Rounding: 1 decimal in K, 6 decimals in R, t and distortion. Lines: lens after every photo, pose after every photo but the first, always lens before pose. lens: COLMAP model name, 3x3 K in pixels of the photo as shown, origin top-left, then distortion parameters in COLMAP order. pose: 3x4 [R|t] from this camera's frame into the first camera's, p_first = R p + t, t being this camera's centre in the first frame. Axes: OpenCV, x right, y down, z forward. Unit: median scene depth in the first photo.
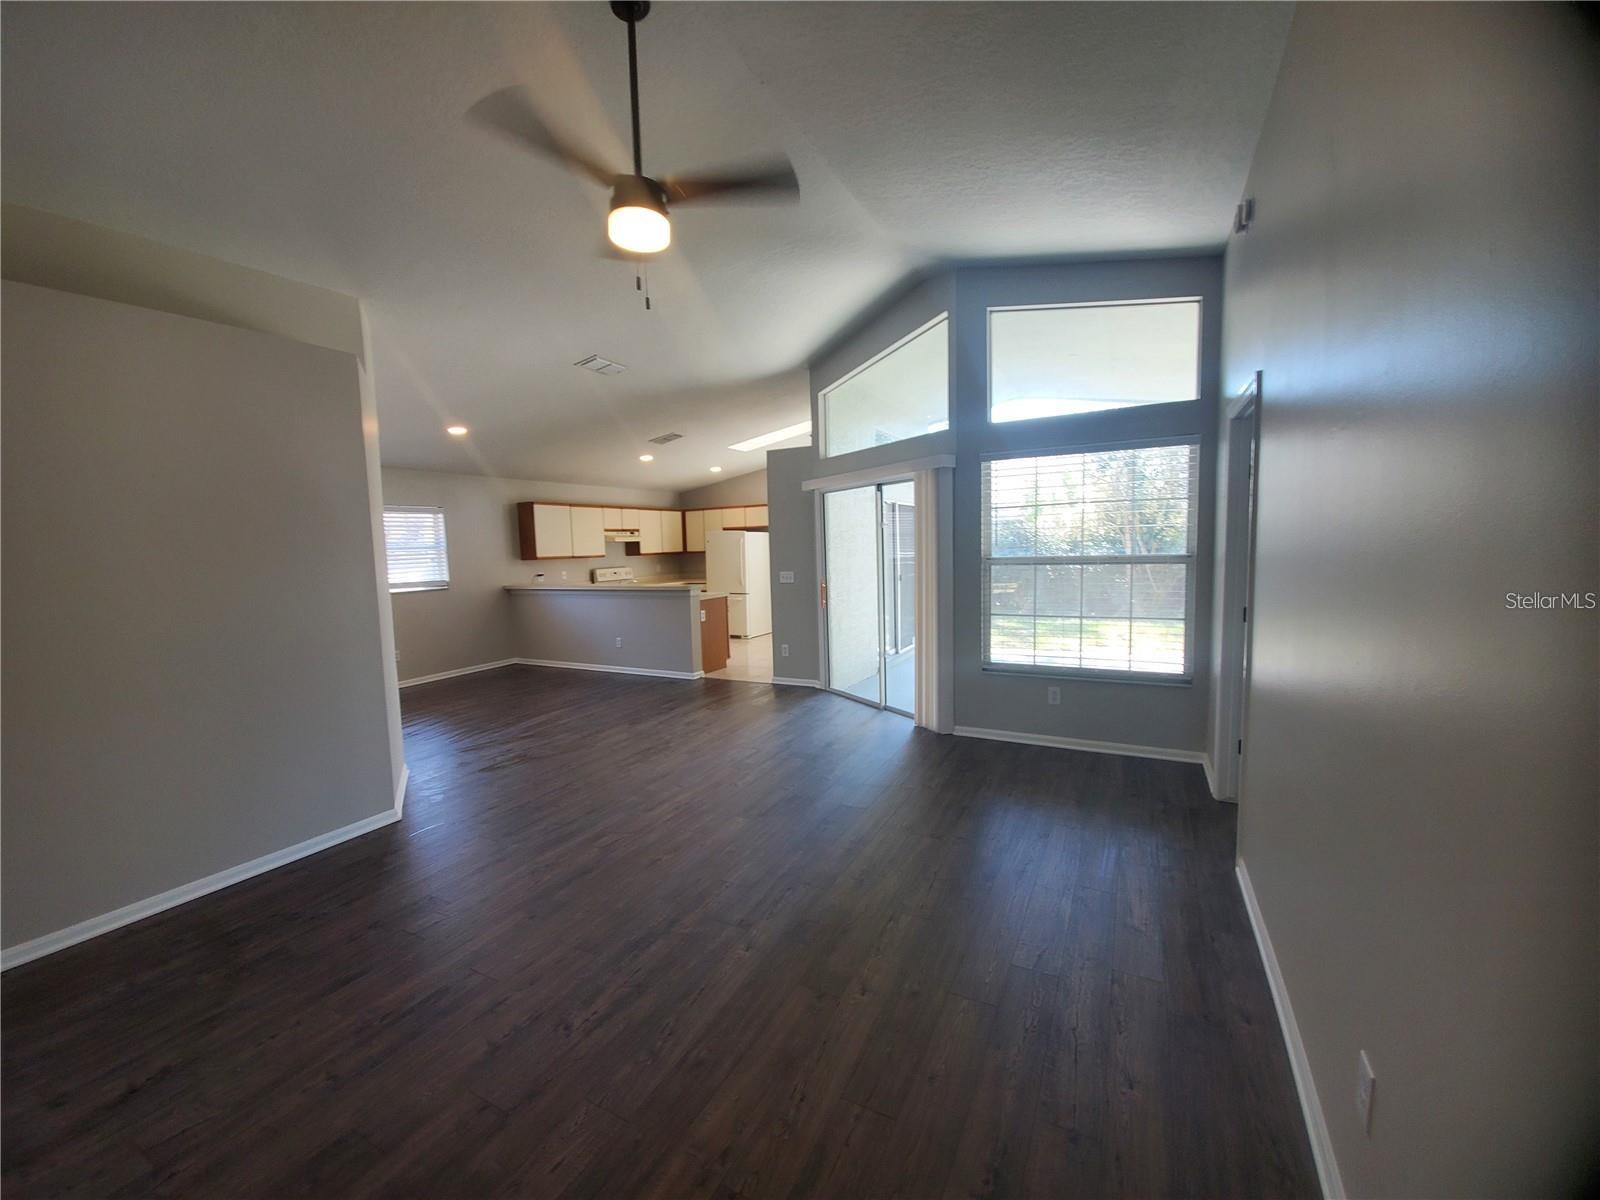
lens RADIAL K [[643.7, 0, 795.2], [0, 643.7, 611.9], [0, 0, 1]] dist [0.001065, -0.000018]
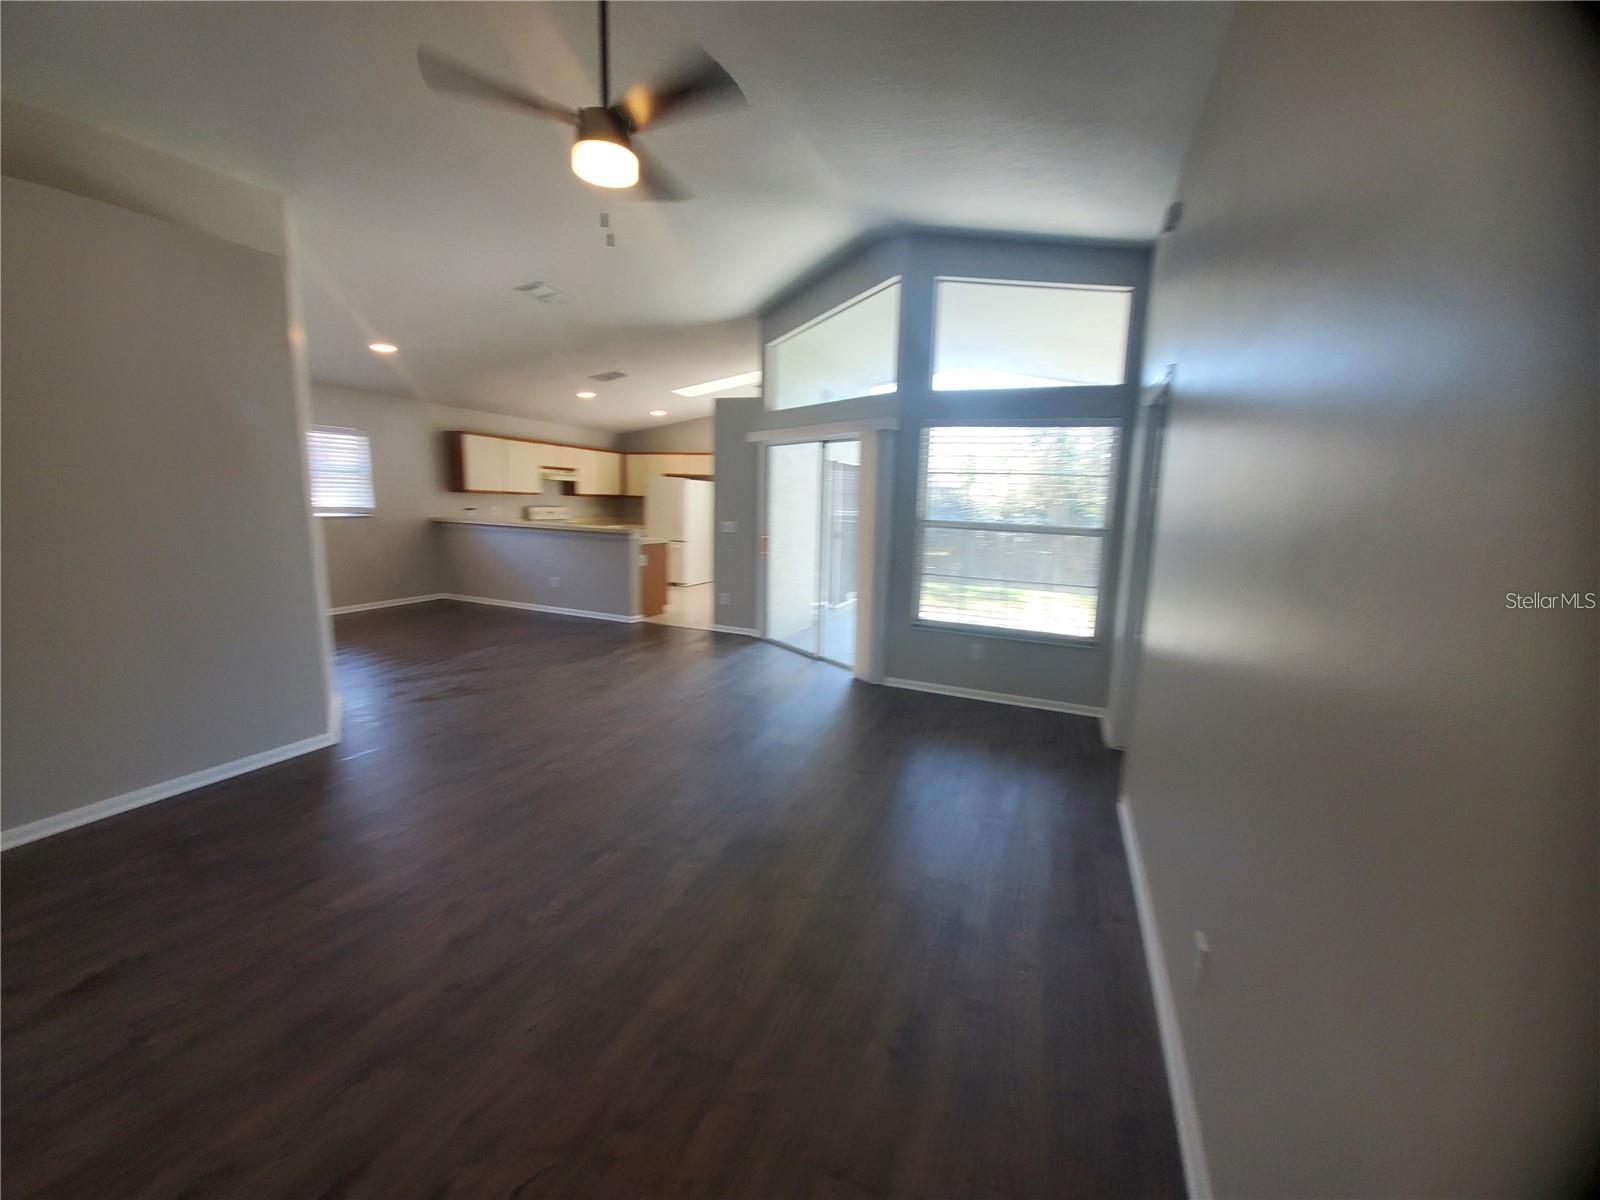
lens RADIAL K [[674.7, 0, 800.0], [0, 674.7, 600.0], [0, 0, 1]] dist [-0.000317, -0.000147]
pose [[0.991070, 0.049253, 0.123909, -0.029621], [-0.054185, 0.997854, 0.036753, 0.016174], [-0.121833, -0.043139, 0.991613, -0.069325]]
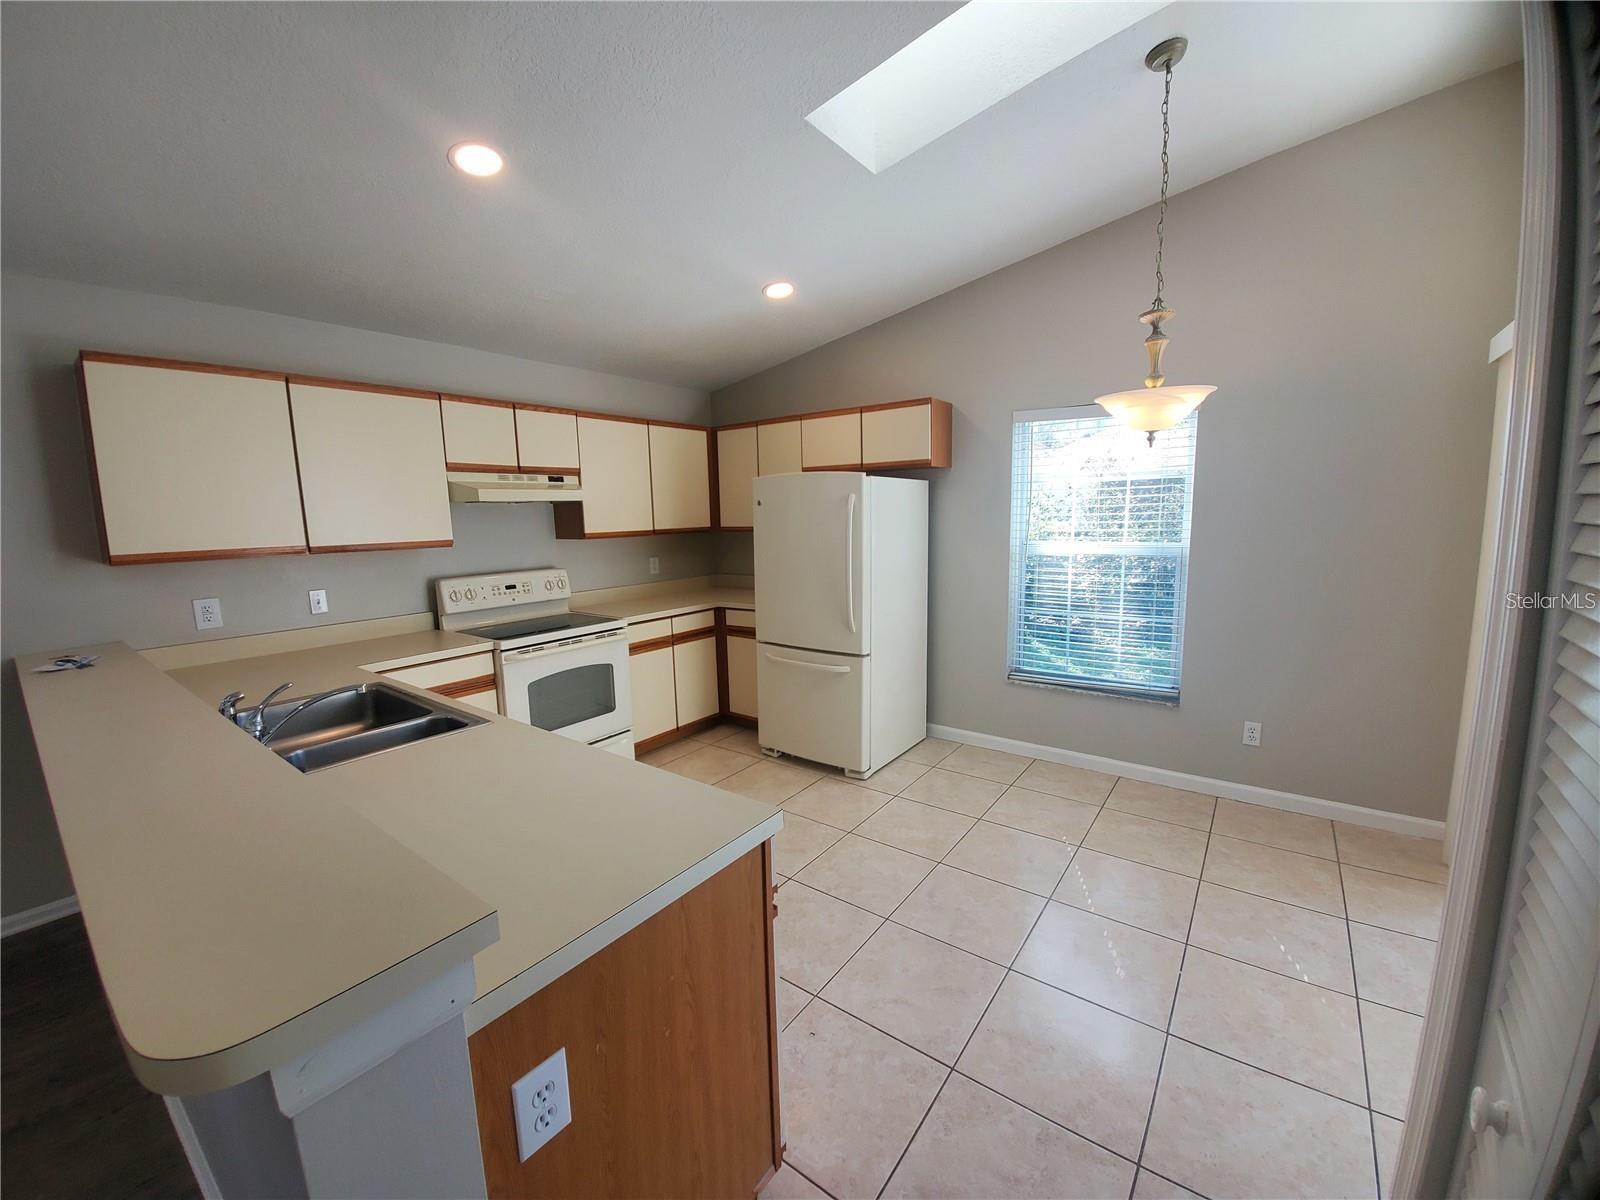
lens RADIAL K [[643.7, 0, 795.2], [0, 643.7, 611.9], [0, 0, 1]] dist [0.001065, -0.000018]
pose [[0.987537, 0.027371, -0.154987, -0.070435], [-0.019504, 0.998454, 0.052052, -0.082092], [0.156172, -0.048380, 0.986544, 0.788761]]
